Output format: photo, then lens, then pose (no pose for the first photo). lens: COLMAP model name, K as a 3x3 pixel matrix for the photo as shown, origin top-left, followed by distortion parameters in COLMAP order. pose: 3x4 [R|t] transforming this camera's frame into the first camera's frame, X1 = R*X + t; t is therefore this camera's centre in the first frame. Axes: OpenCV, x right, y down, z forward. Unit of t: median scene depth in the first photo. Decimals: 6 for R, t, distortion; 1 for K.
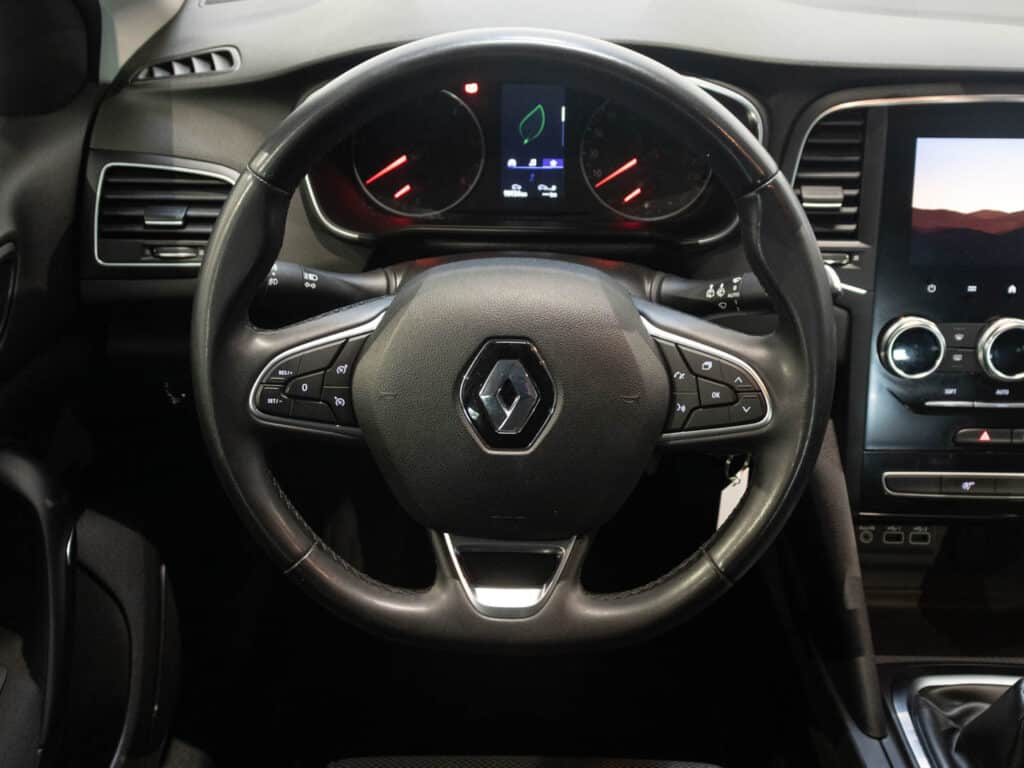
lens RADIAL K [[1182.9, 0, 512.0], [0, 1182.9, 384.0], [0, 0, 1]] dist [-0.009224, -0.011165]
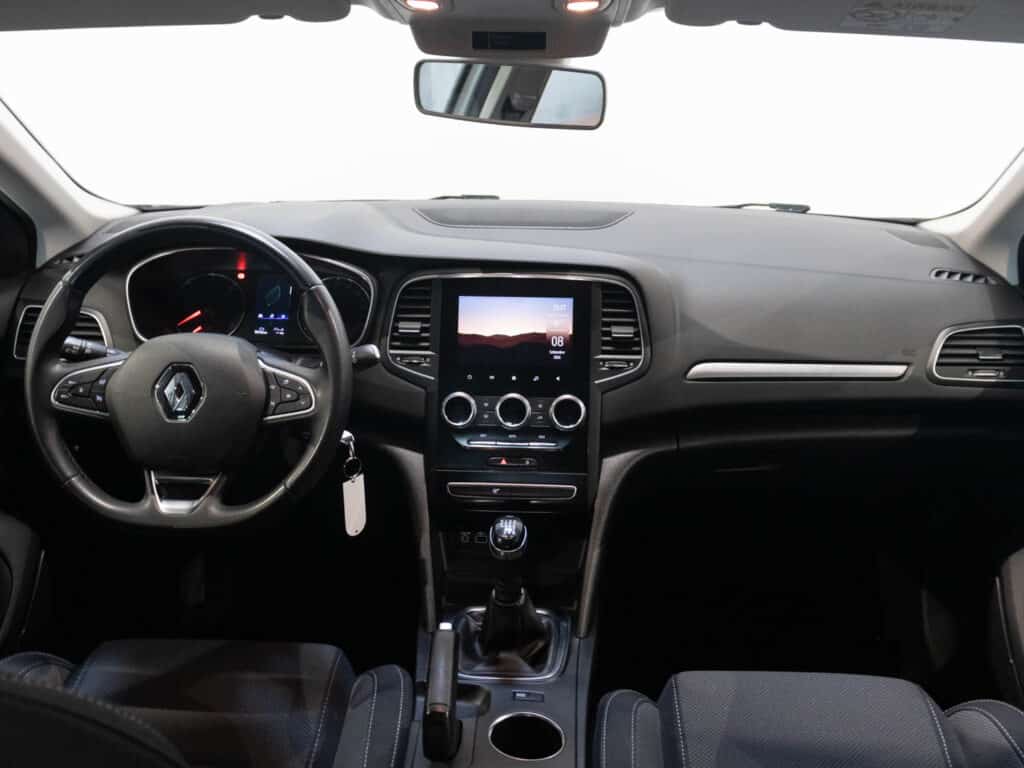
lens RADIAL K [[959.4, 0, 512.0], [0, 959.4, 384.0], [0, 0, 1]] dist [-0.006781, -0.001180]
pose [[0.999835, 0.017681, -0.004125, 0.432709], [-0.018151, 0.968017, -0.250228, 0.300104], [-0.000431, 0.250262, 0.968178, -0.424853]]
